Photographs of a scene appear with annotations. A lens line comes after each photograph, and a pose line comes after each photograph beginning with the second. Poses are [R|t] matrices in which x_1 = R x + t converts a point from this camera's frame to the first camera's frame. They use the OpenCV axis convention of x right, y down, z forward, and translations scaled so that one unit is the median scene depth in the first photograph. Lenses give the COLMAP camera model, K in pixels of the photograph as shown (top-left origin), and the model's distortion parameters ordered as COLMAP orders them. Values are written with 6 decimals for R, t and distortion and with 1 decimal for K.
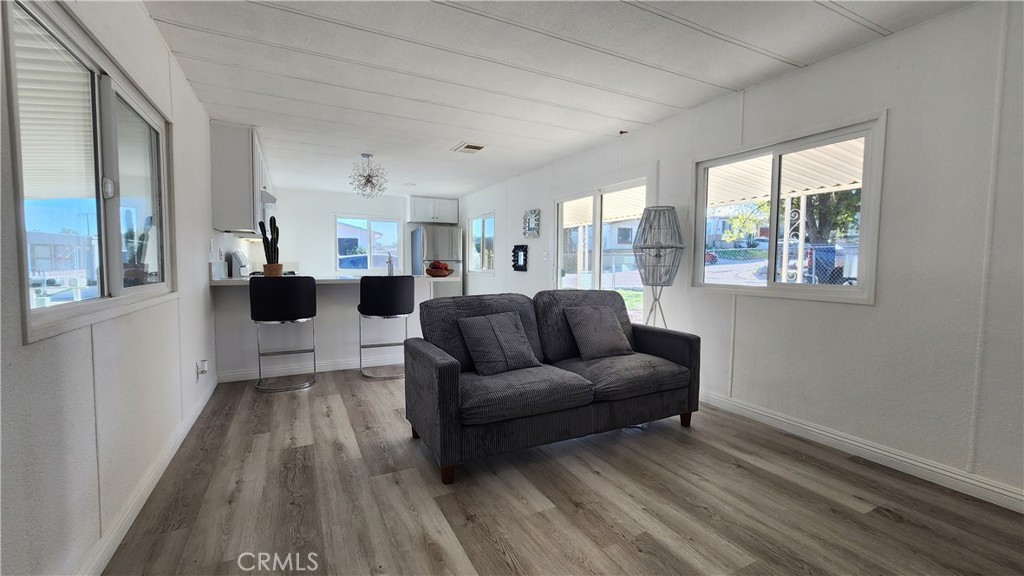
lens RADIAL K [[418.5, 0, 512.0], [0, 418.5, 288.0], [0, 0, 1]] dist [-0.001052, -0.000030]
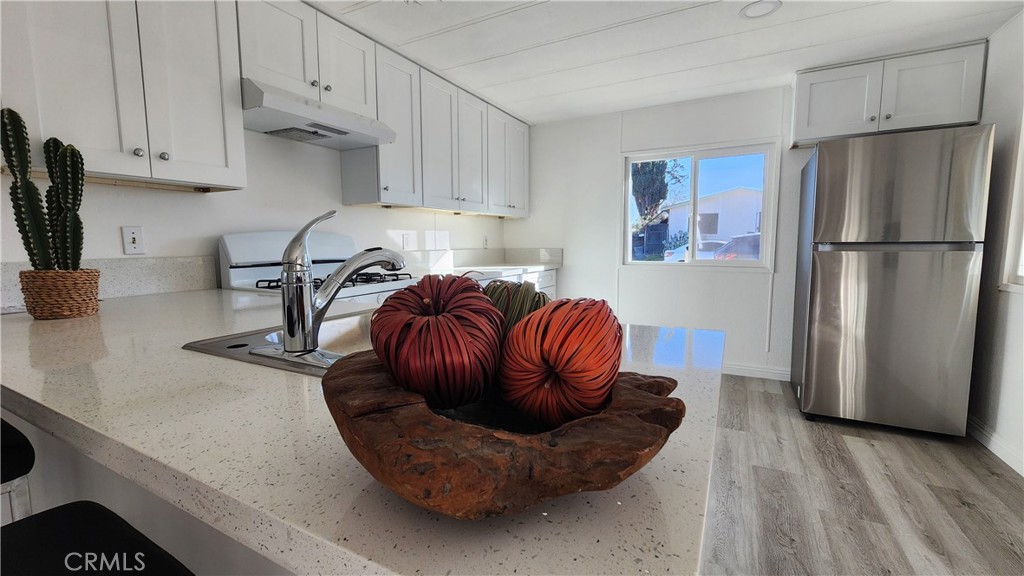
lens RADIAL K [[418.5, 0, 512.0], [0, 418.5, 288.0], [0, 0, 1]] dist [-0.001052, -0.000030]
pose [[0.569369, 0.077734, -0.818398, -0.134602], [-0.038372, 0.996947, 0.067998, -0.083051], [0.821186, -0.007312, 0.570614, 1.152589]]
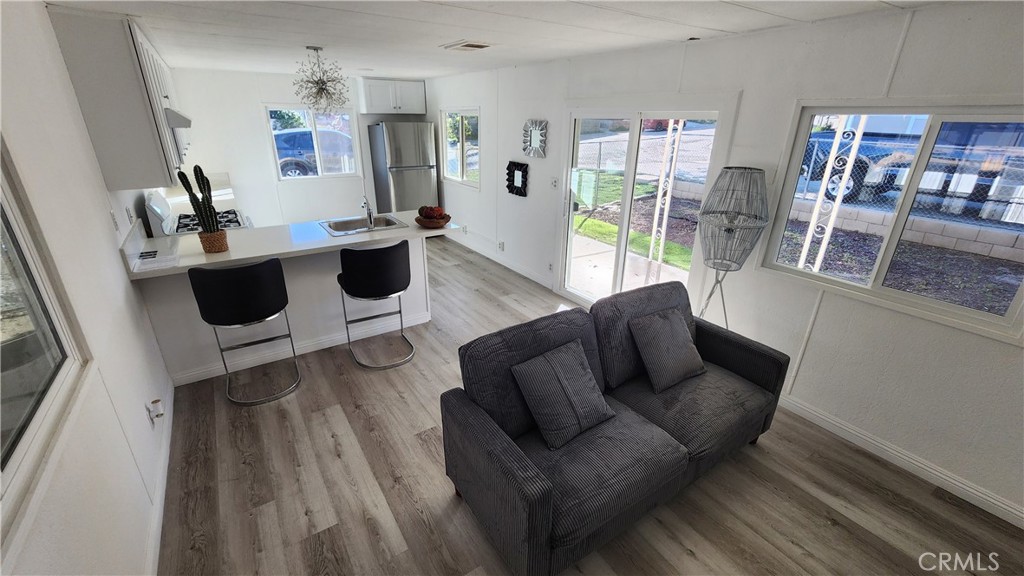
lens RADIAL K [[424.1, 0, 508.0], [0, 424.1, 289.1], [0, 0, 1]] dist [-0.000306, 0.000247]
pose [[0.994043, -0.034129, 0.103507, -0.145716], [-0.001180, 0.946281, 0.323344, -0.212916], [-0.108982, -0.321540, 0.940603, 0.227054]]
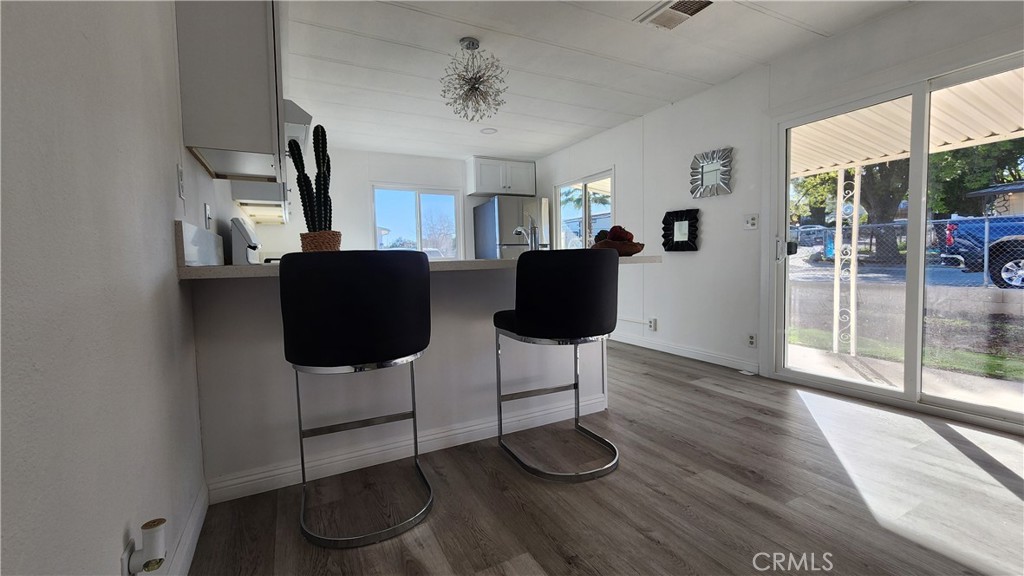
lens RADIAL K [[418.5, 0, 512.0], [0, 418.5, 288.0], [0, 0, 1]] dist [-0.001052, -0.000030]
pose [[0.999582, -0.028387, 0.005490, -0.383749], [0.028354, 0.999579, 0.006127, 0.007685], [-0.005661, -0.005969, 0.999966, 0.564314]]
